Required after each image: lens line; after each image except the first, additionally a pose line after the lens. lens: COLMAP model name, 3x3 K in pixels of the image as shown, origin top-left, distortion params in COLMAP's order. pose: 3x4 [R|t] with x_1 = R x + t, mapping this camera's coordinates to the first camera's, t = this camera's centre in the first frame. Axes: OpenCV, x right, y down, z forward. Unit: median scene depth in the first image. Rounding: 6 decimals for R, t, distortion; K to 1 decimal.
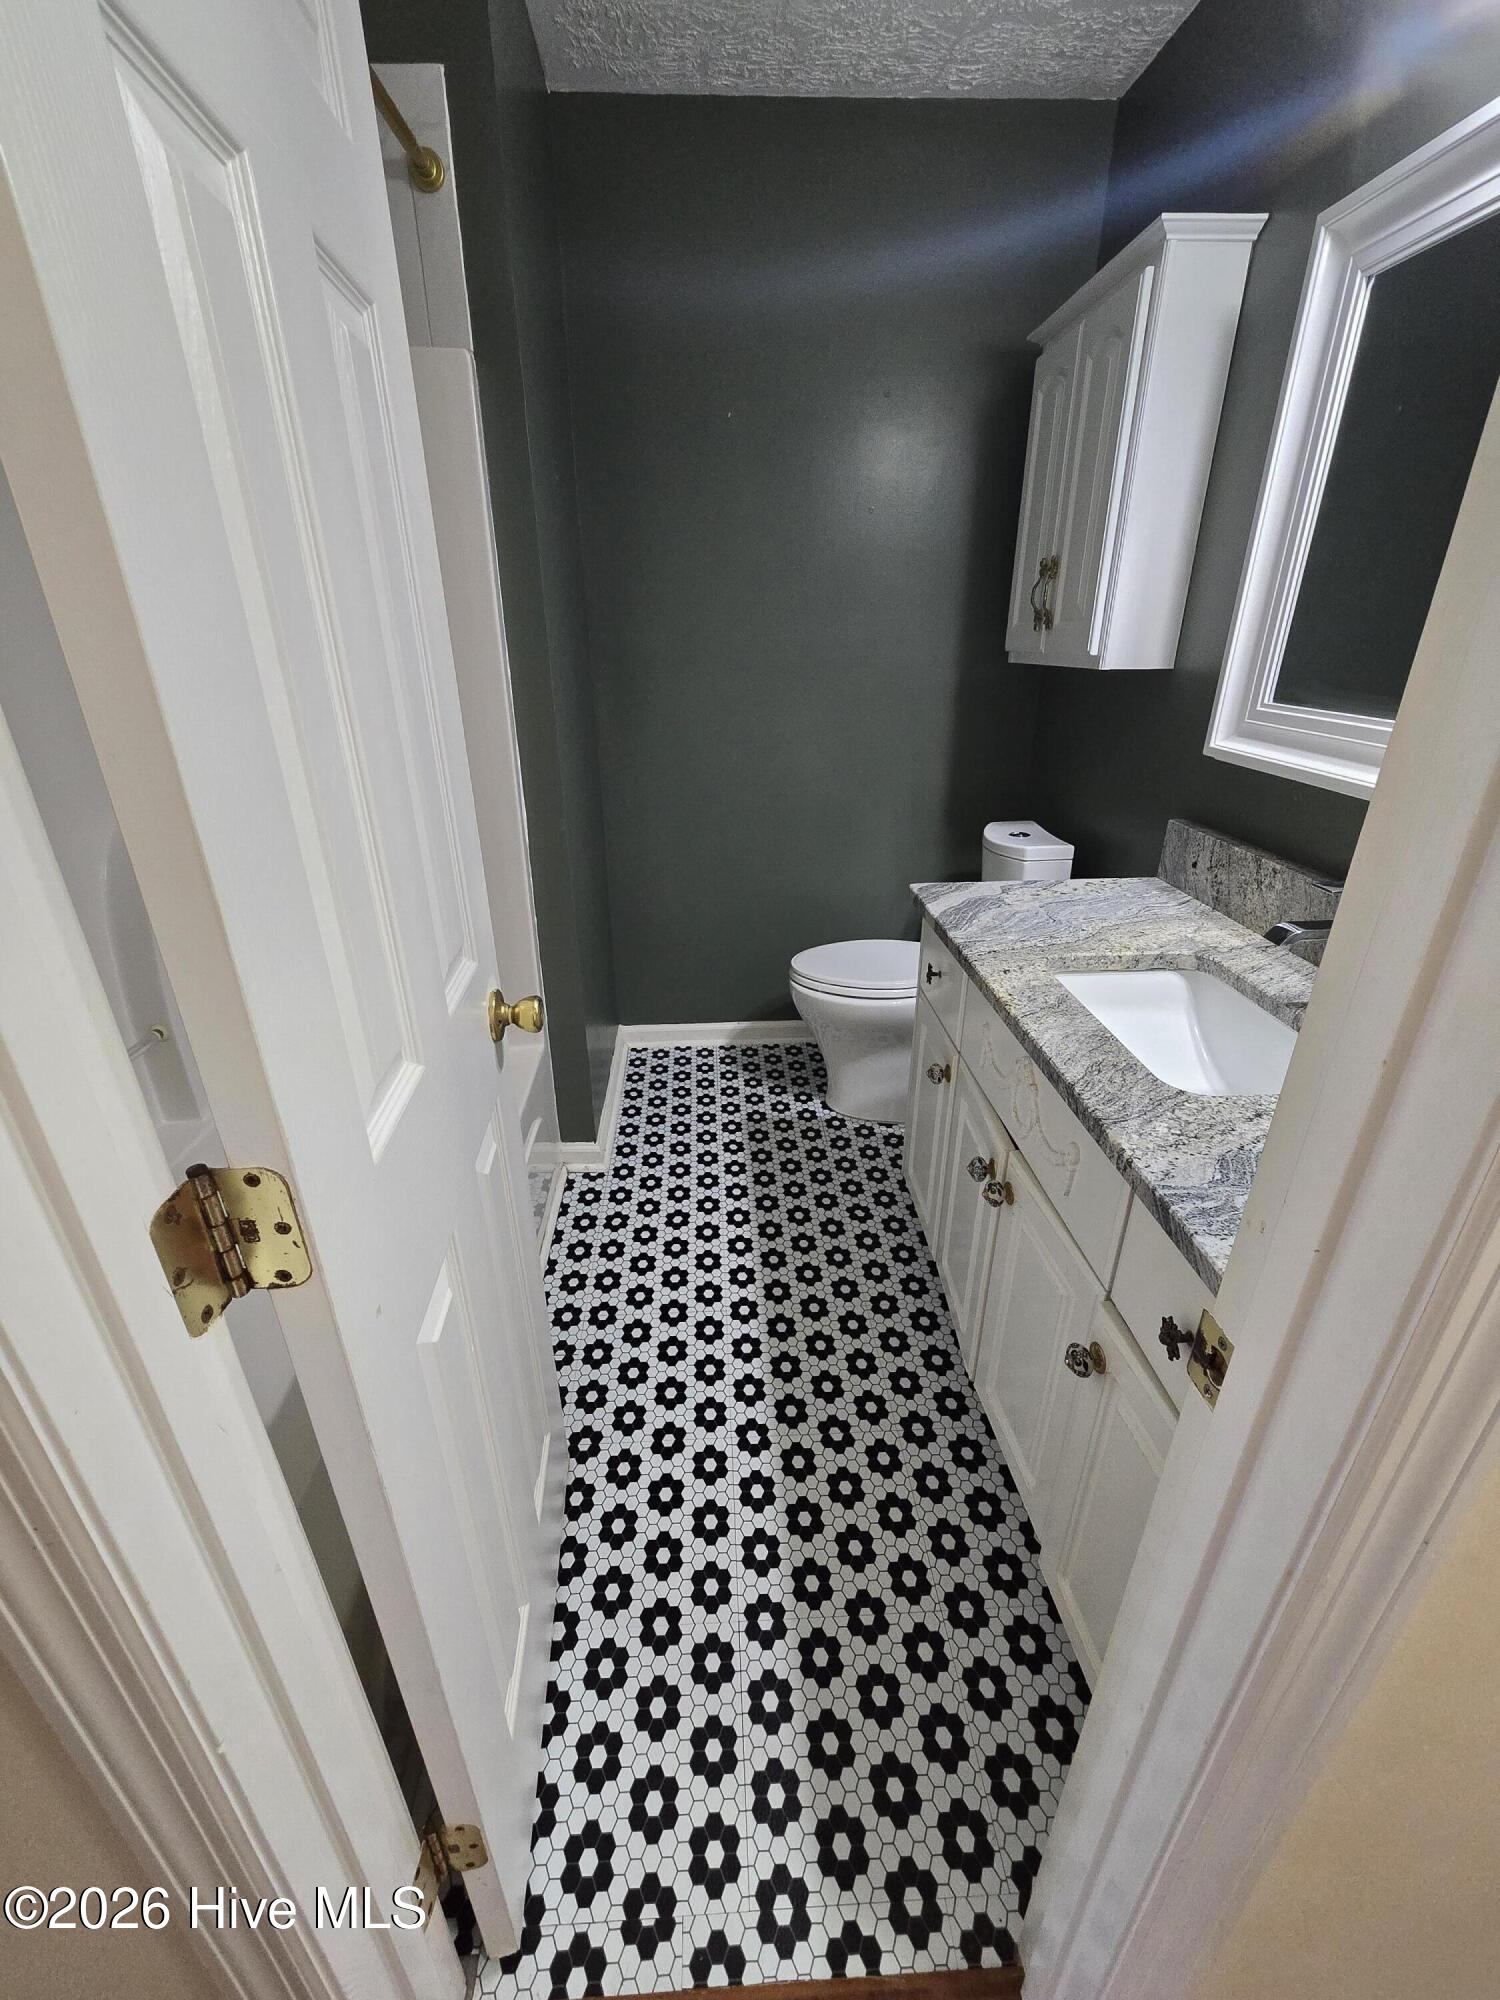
lens RADIAL K [[823.0, 0, 750.0], [0, 823.0, 1000.0], [0, 0, 1]] dist [0.002828, -0.000165]
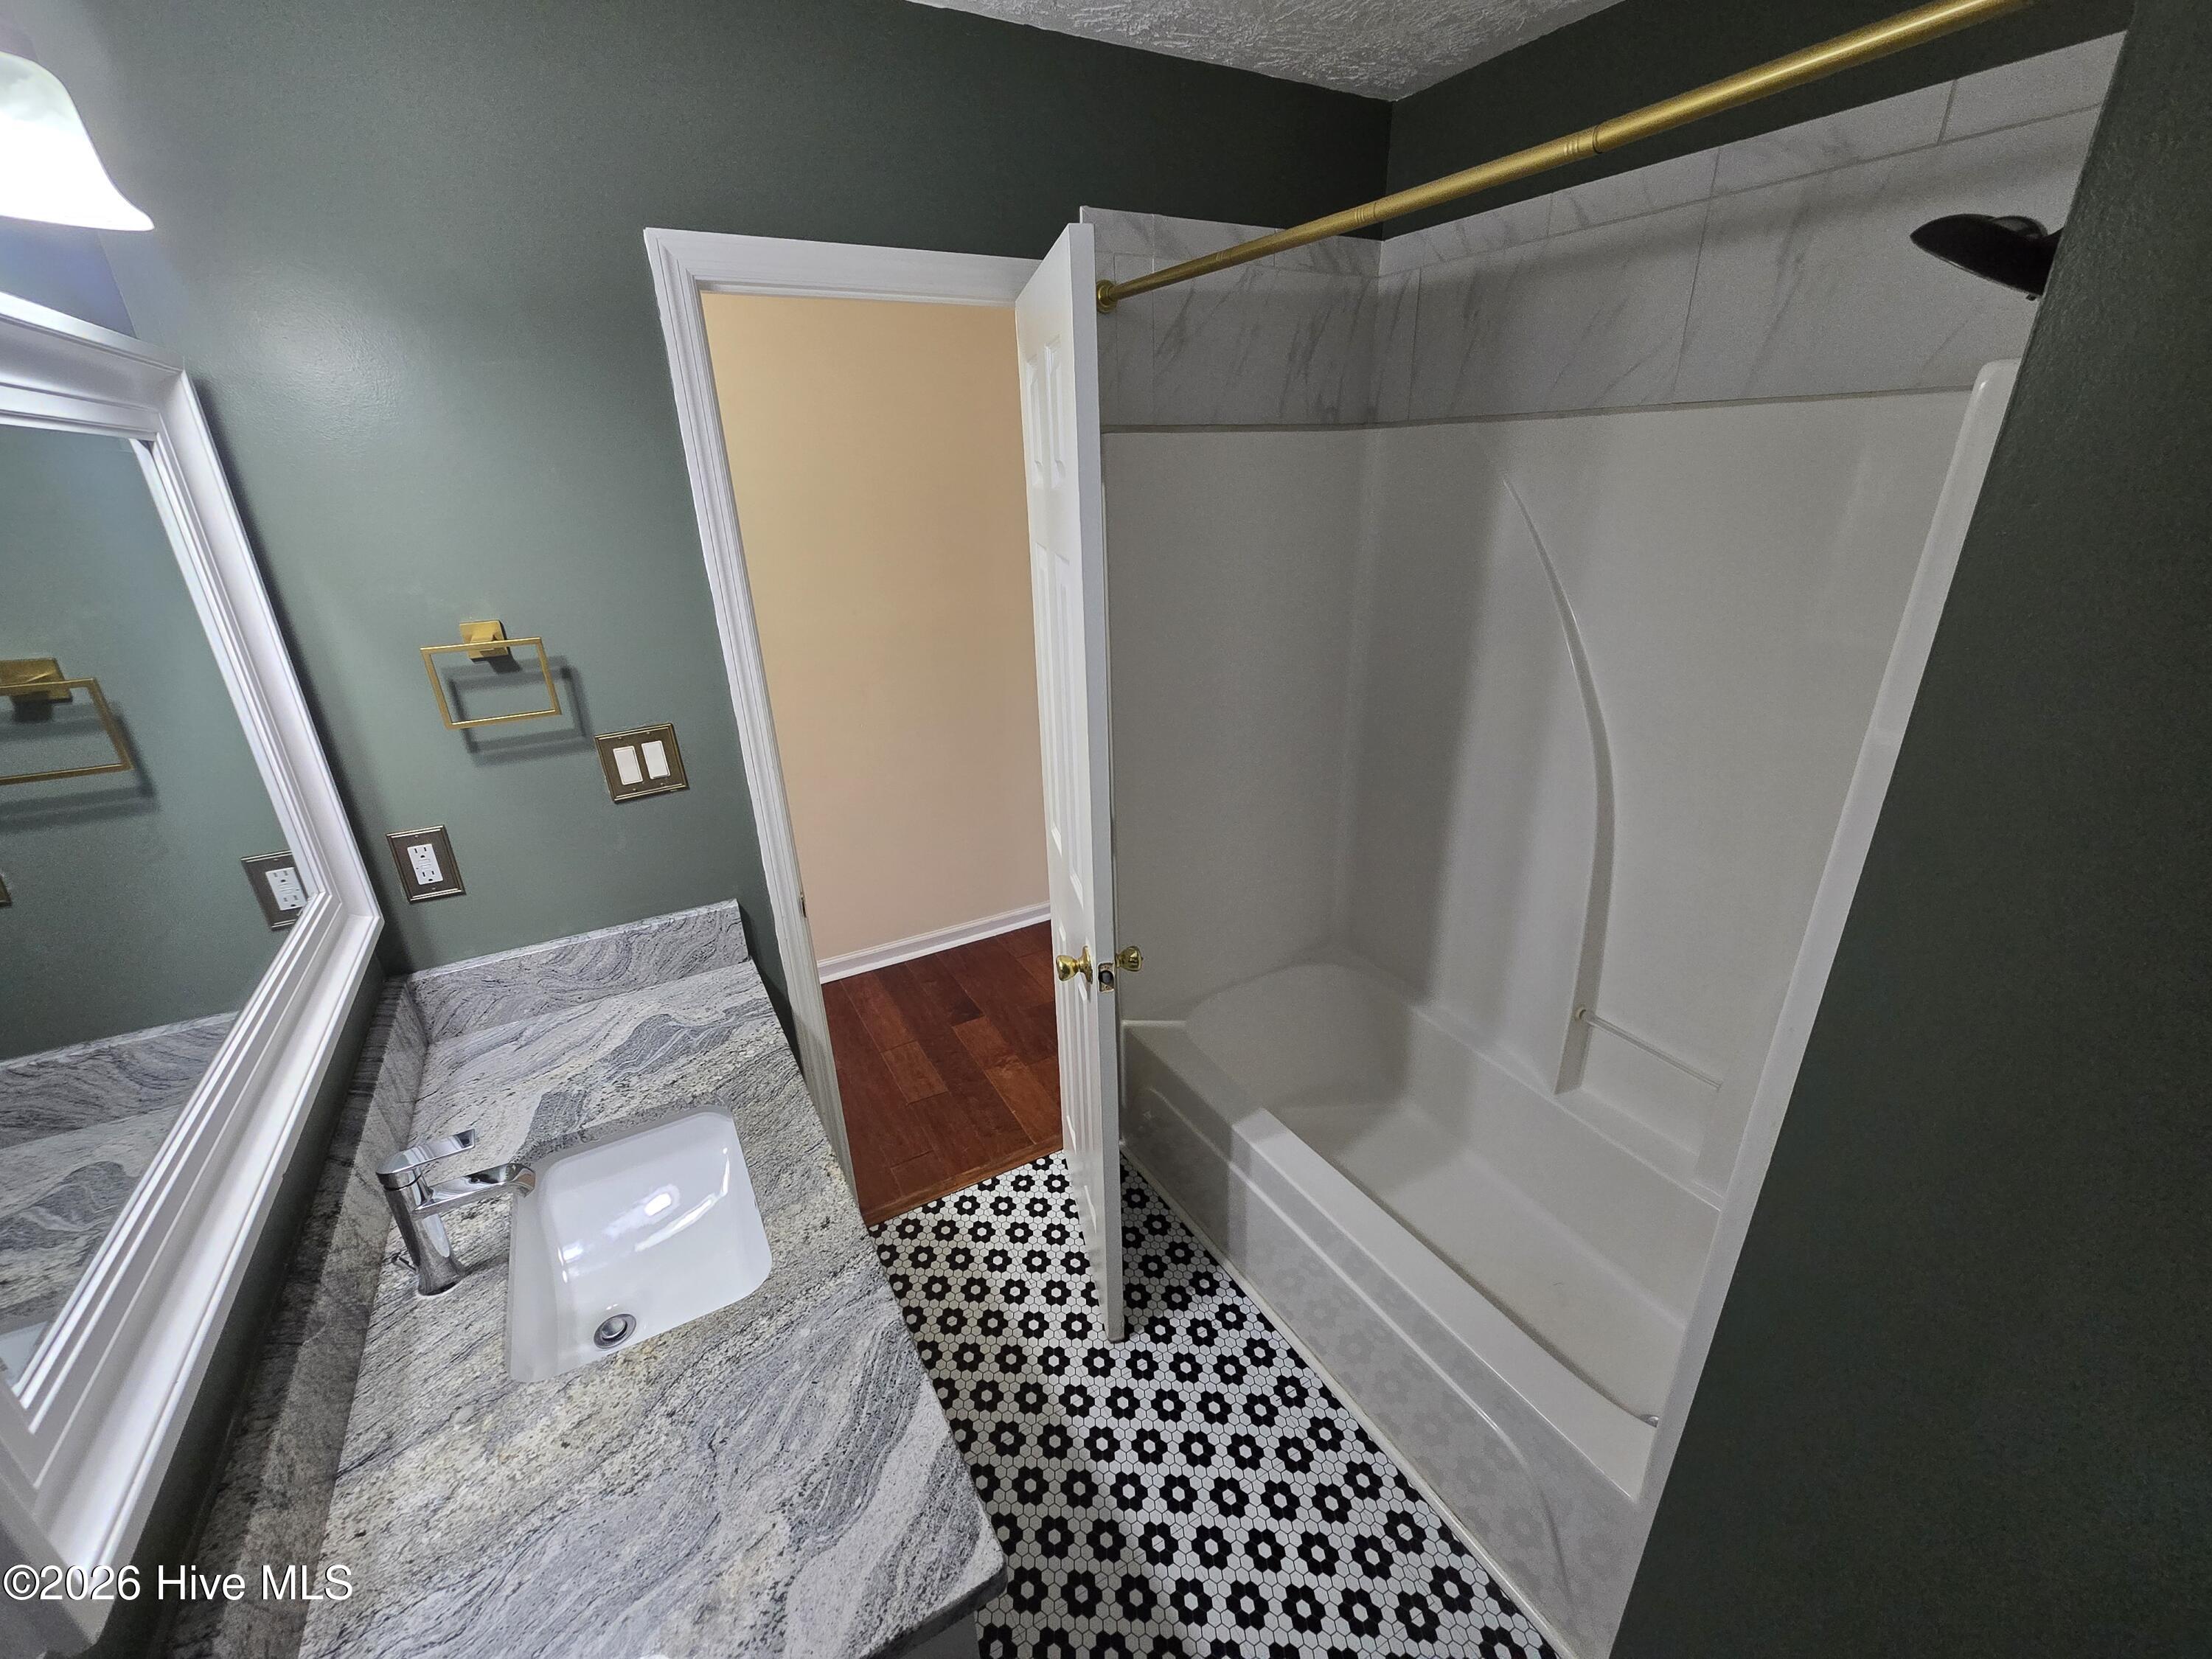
lens RADIAL K [[910.2, 0, 1099.1], [0, 910.2, 839.2], [0, 0, 1]] dist [0.002828, -0.000165]
pose [[-0.898763, 0.200118, -0.390099, 0.303582], [-0.147027, 0.700665, 0.698178, -0.857157], [0.413047, 0.684852, -0.600308, 1.231026]]
